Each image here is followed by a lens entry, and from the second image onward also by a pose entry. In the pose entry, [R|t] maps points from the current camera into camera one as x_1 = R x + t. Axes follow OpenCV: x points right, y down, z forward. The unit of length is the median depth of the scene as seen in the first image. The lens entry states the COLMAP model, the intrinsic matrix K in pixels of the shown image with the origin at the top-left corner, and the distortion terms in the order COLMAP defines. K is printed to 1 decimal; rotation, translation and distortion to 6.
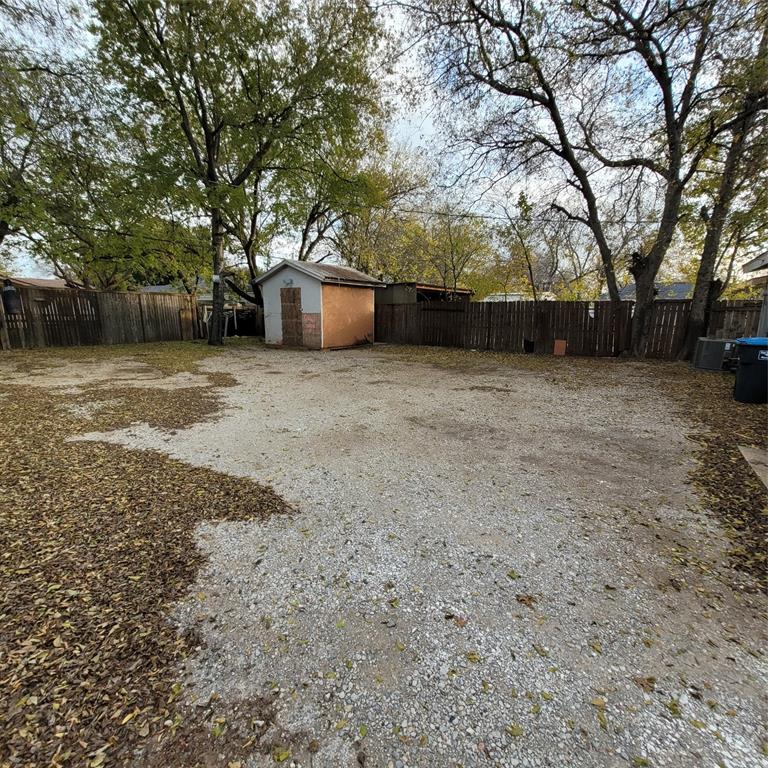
lens RADIAL K [[393.6, 0, 383.3], [0, 393.6, 384.7], [0, 0, 1]] dist [0.011085, -0.000432]
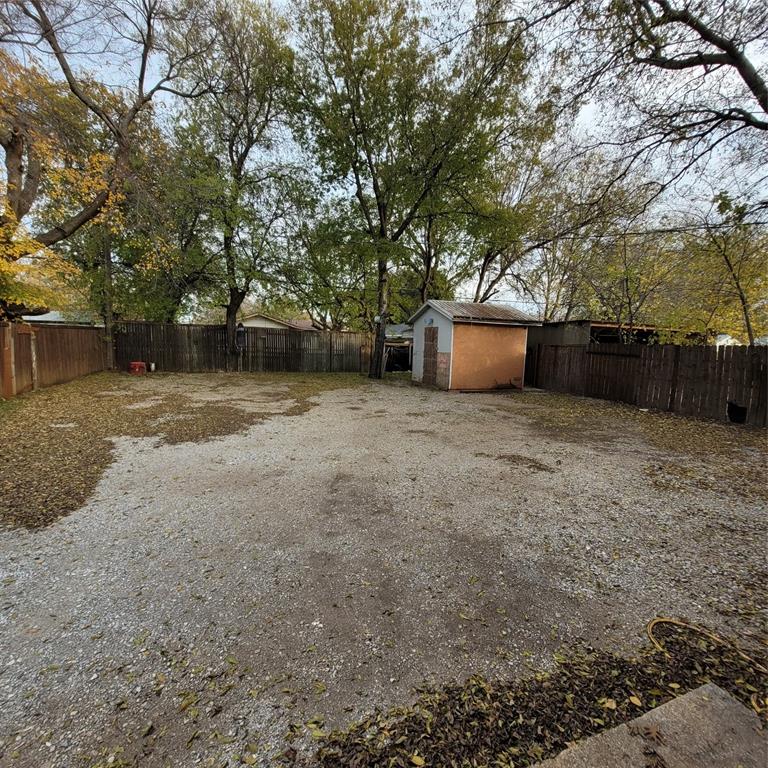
lens RADIAL K [[393.6, 0, 383.5], [0, 393.6, 384.5], [0, 0, 1]] dist [0.011085, -0.000432]
pose [[0.825926, 0.078662, -0.558264, 0.231193], [-0.130230, 0.990057, -0.053165, -0.030491], [0.548531, 0.116613, 0.827958, 0.110161]]
